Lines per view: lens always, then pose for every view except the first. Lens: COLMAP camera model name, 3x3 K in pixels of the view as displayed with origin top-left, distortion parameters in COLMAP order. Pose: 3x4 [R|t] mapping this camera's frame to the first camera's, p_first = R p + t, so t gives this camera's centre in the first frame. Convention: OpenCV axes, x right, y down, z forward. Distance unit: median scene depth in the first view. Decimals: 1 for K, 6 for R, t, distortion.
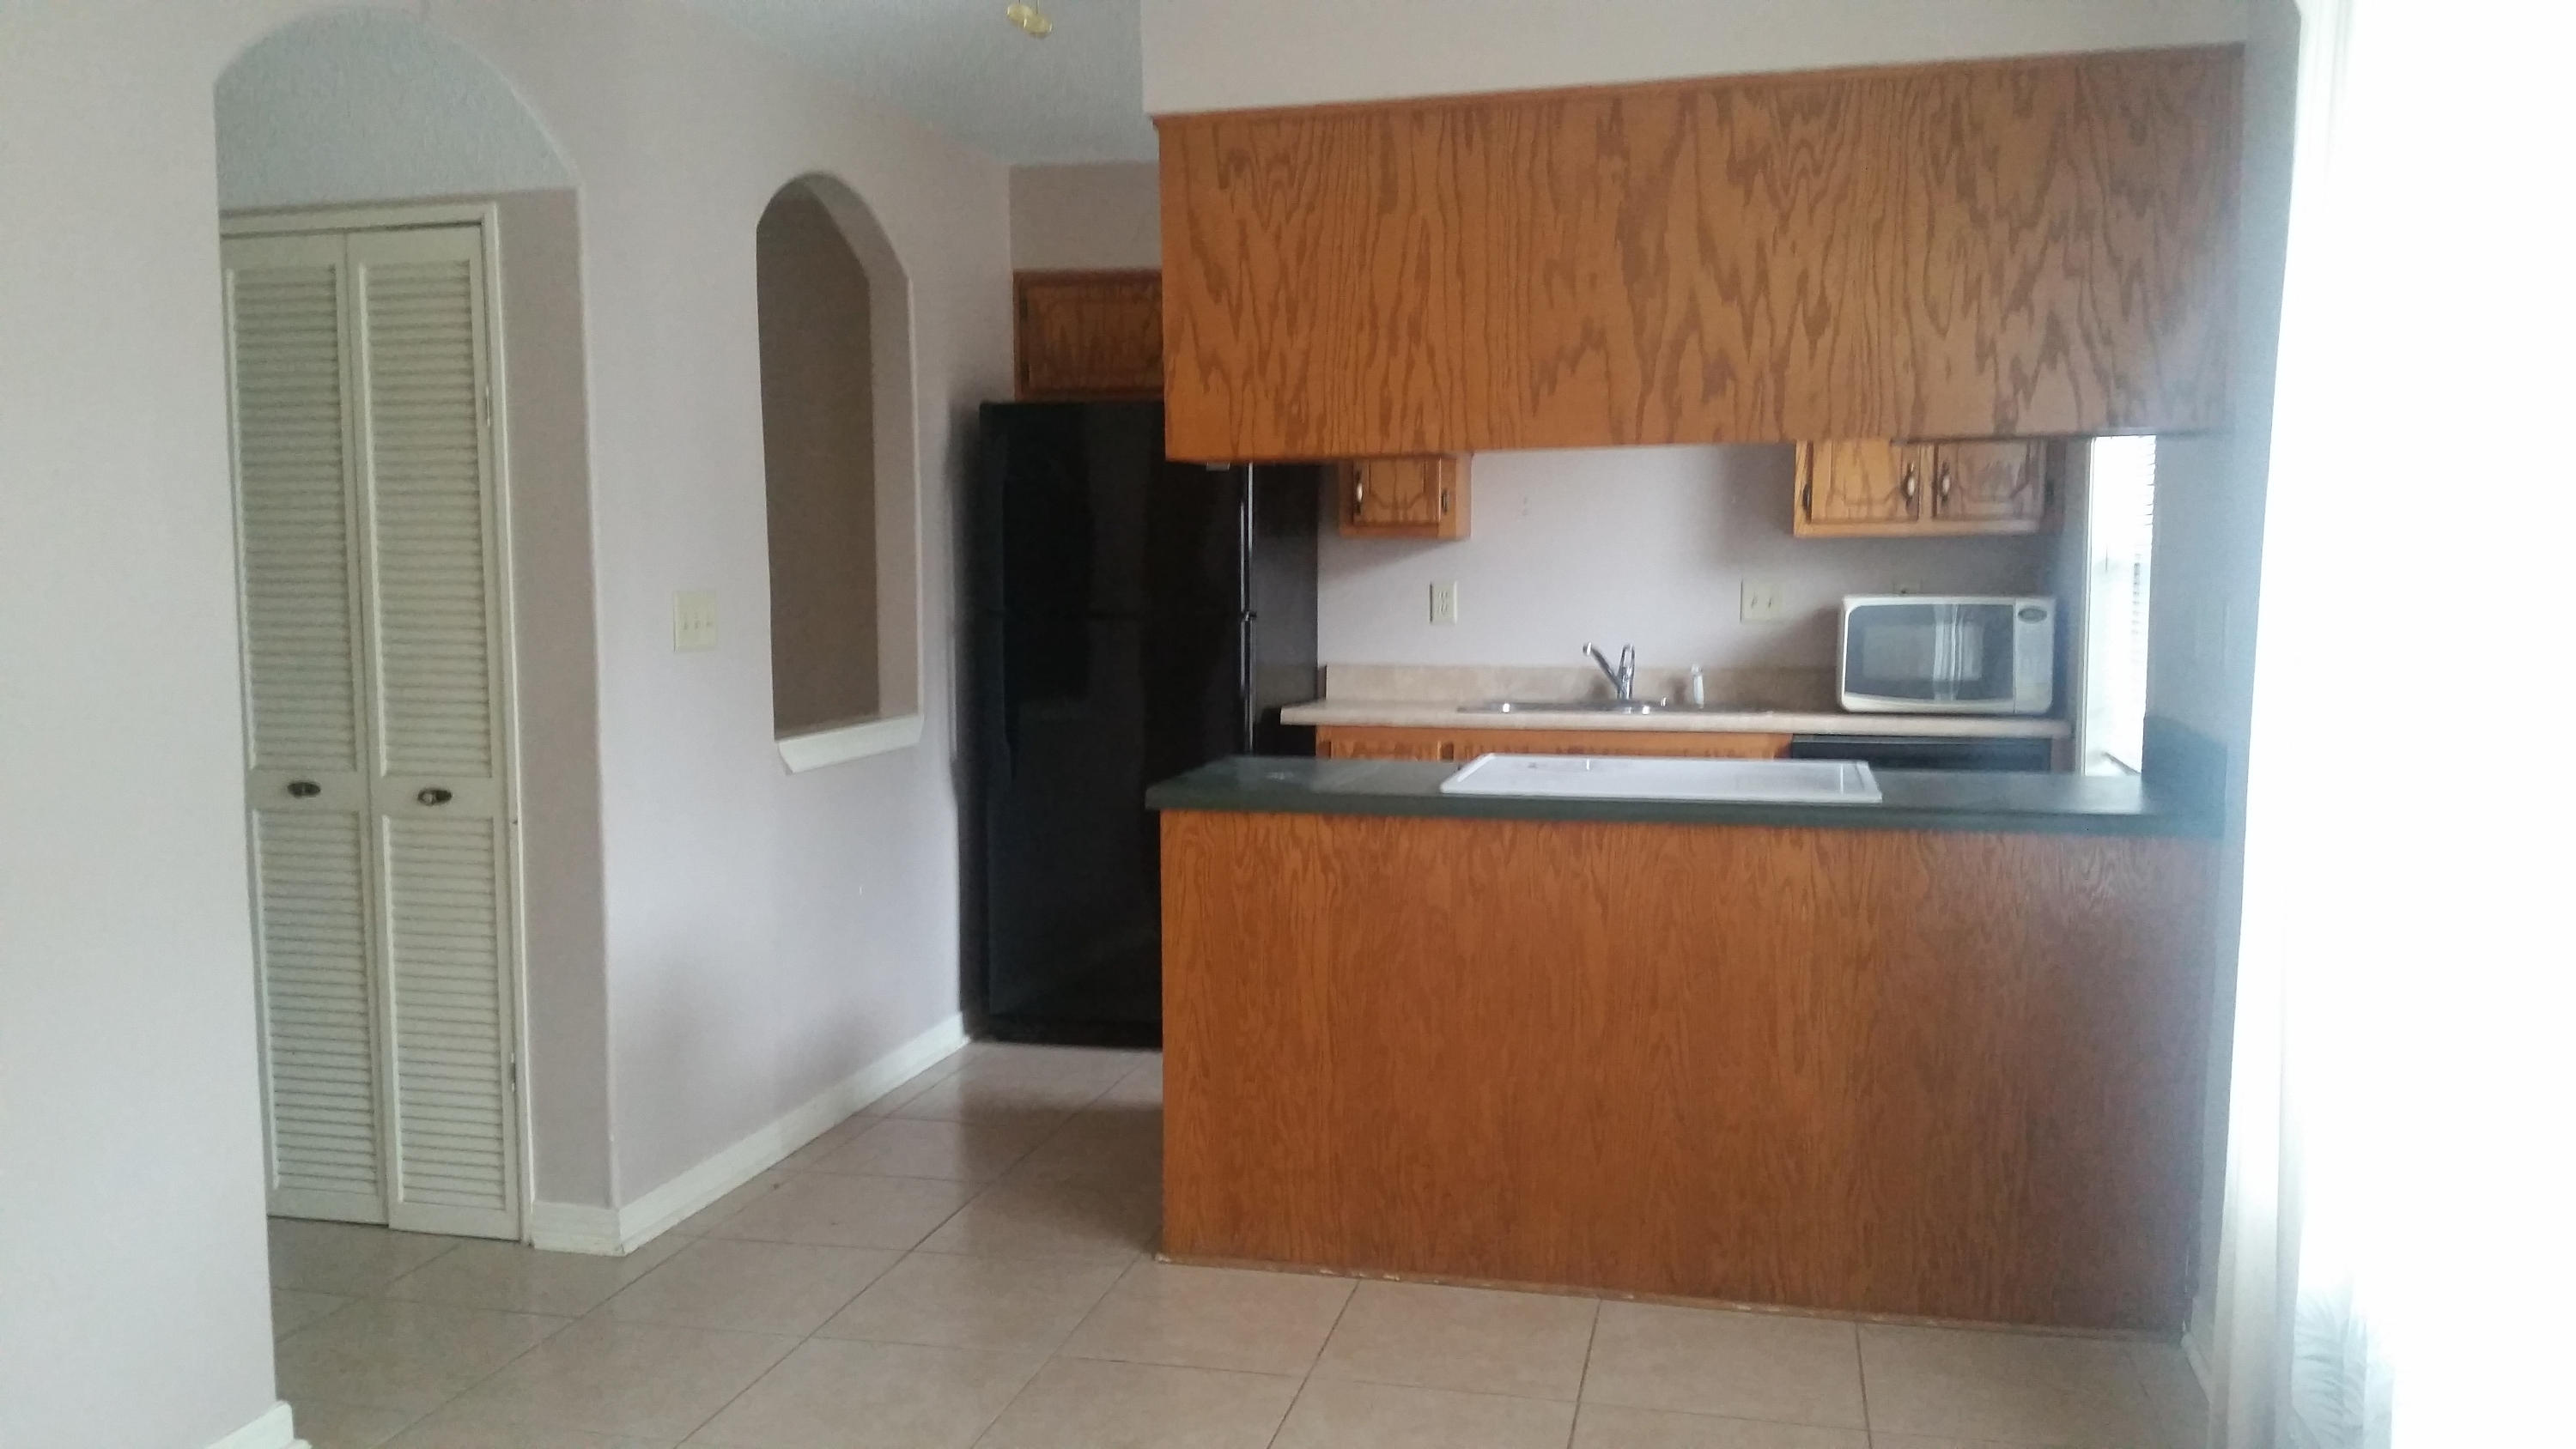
lens RADIAL K [[1886.6, 0, 1284.4], [0, 1886.6, 718.8], [0, 0, 1]] dist [-0.017489, -0.001791]
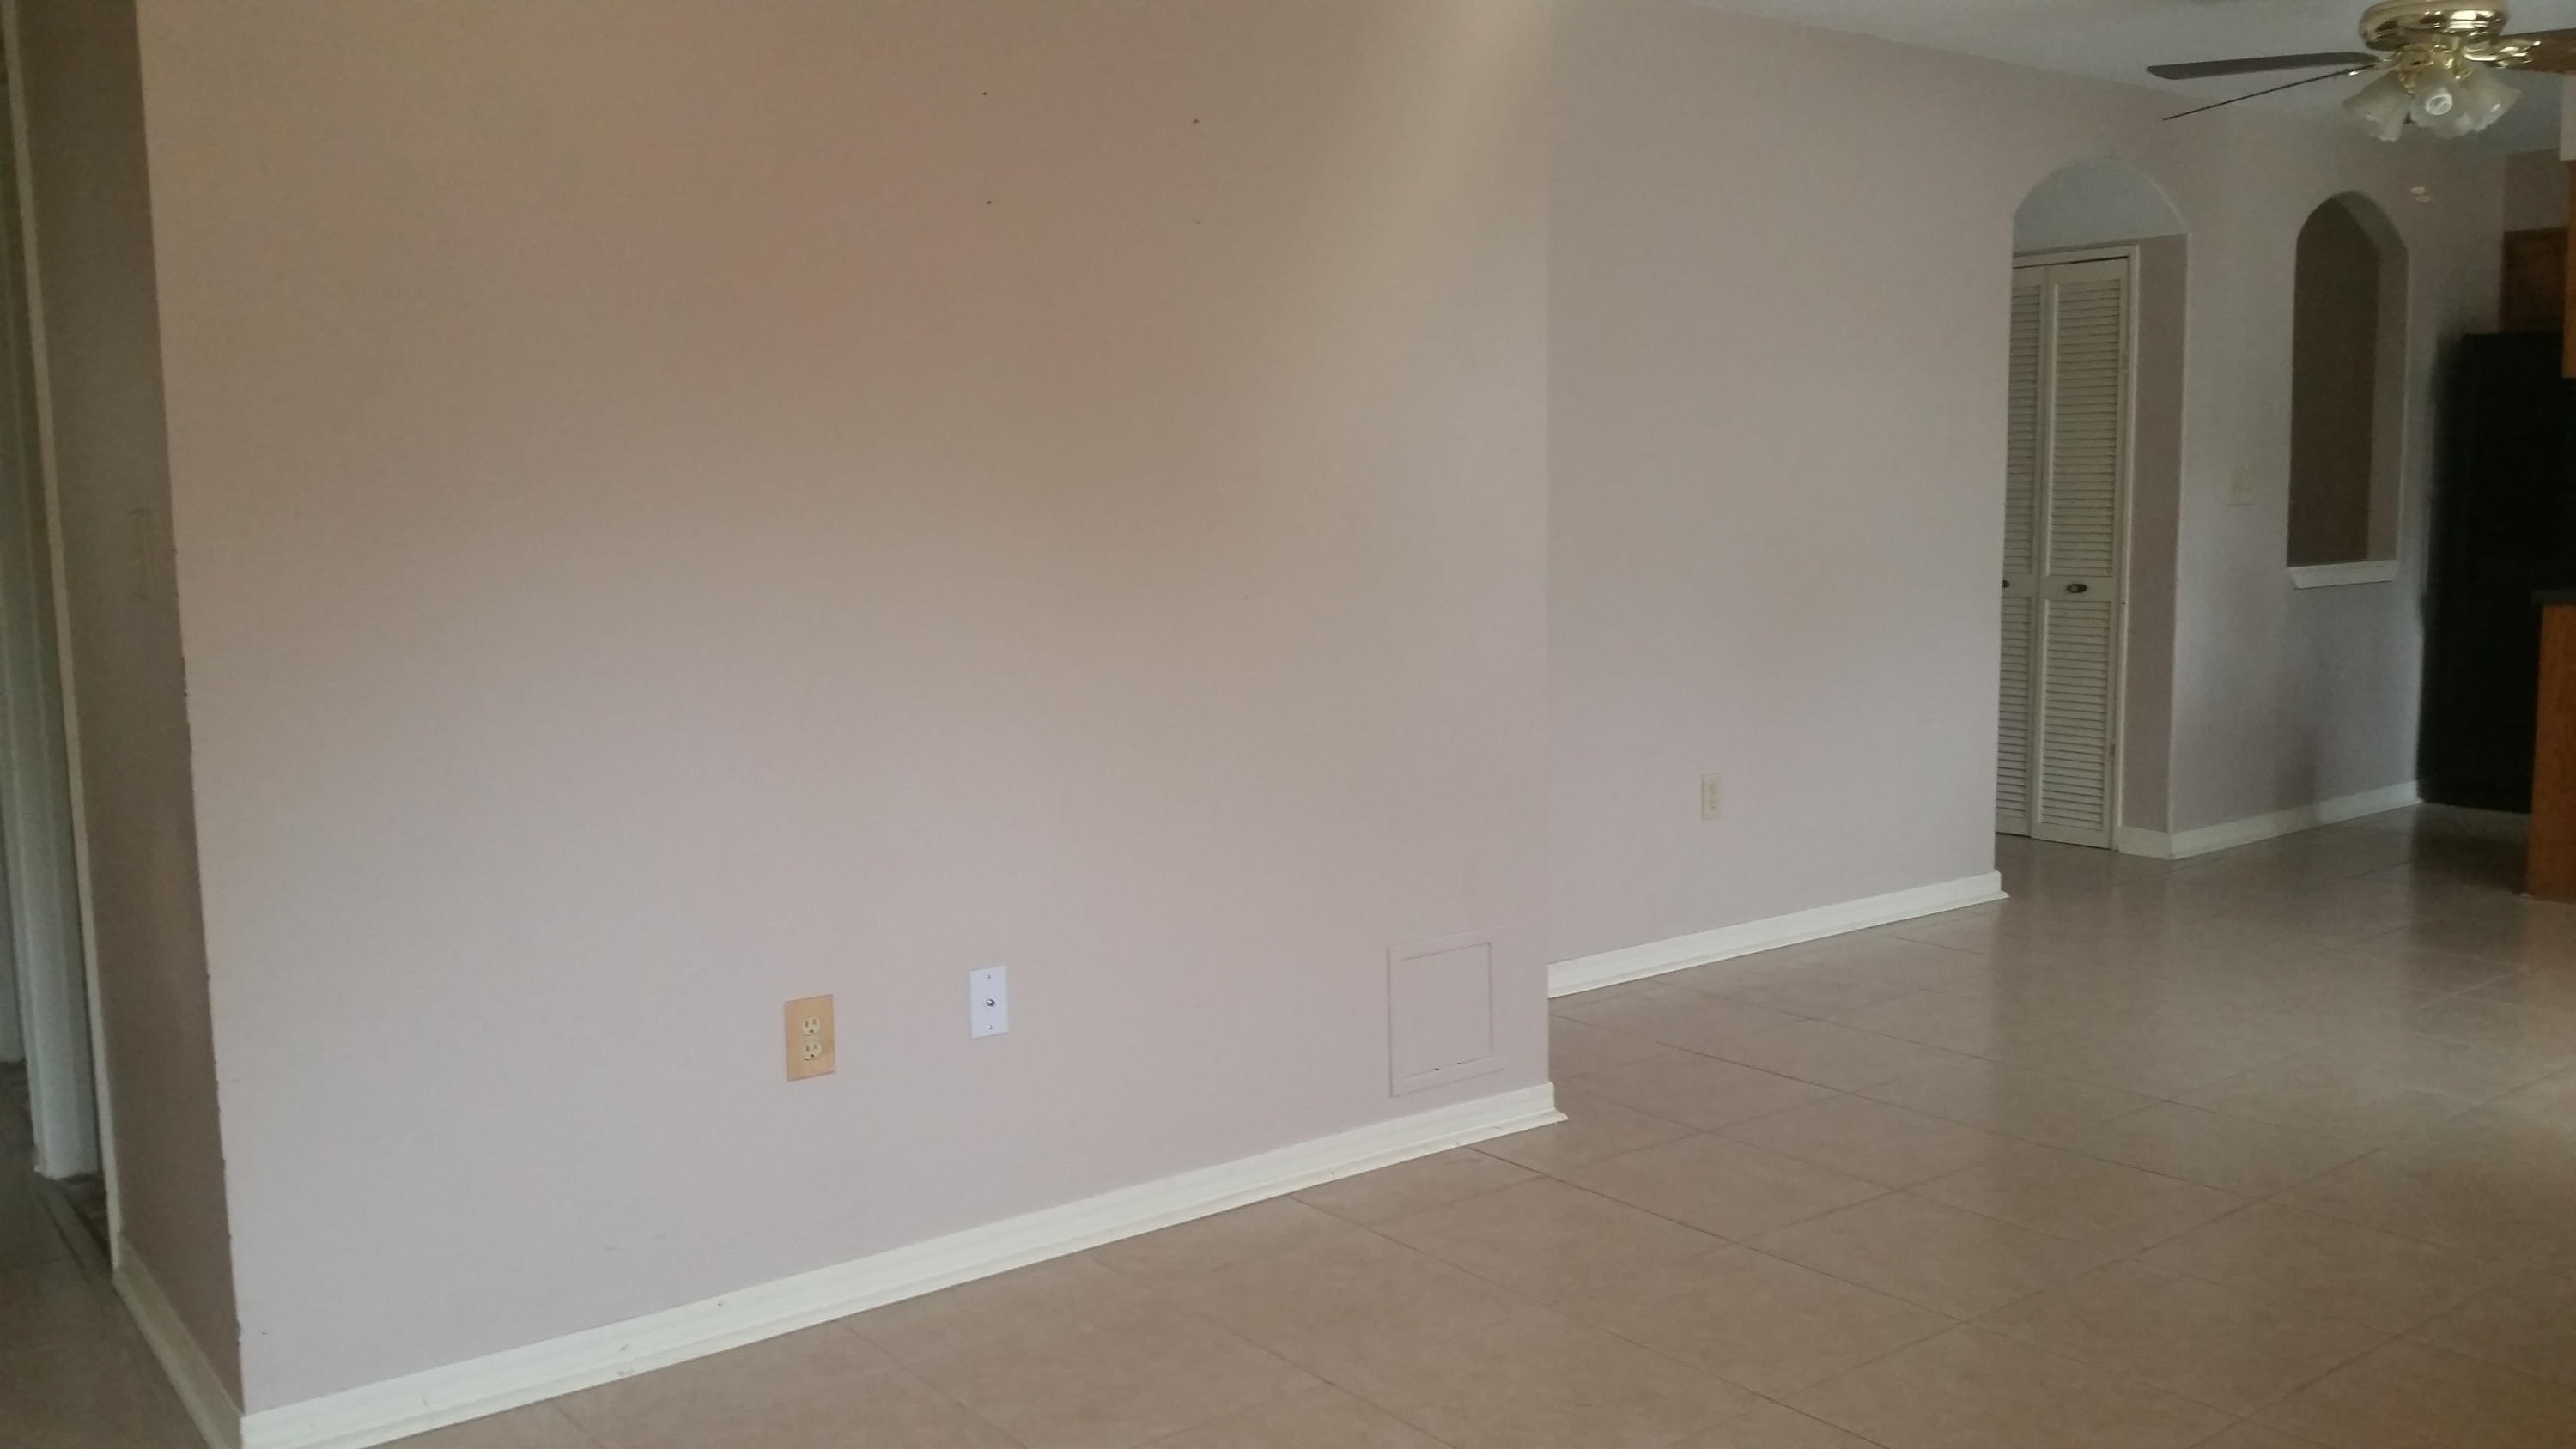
lens RADIAL K [[2156.4, 0, 1289.1], [0, 2156.4, 717.6], [0, 0, 1]] dist [0.009972, -0.023811]
pose [[0.767193, 0.068059, -0.637796, 0.270275], [-0.044295, 0.997602, 0.053172, 0.086762], [0.639885, -0.012542, 0.768368, -1.002306]]
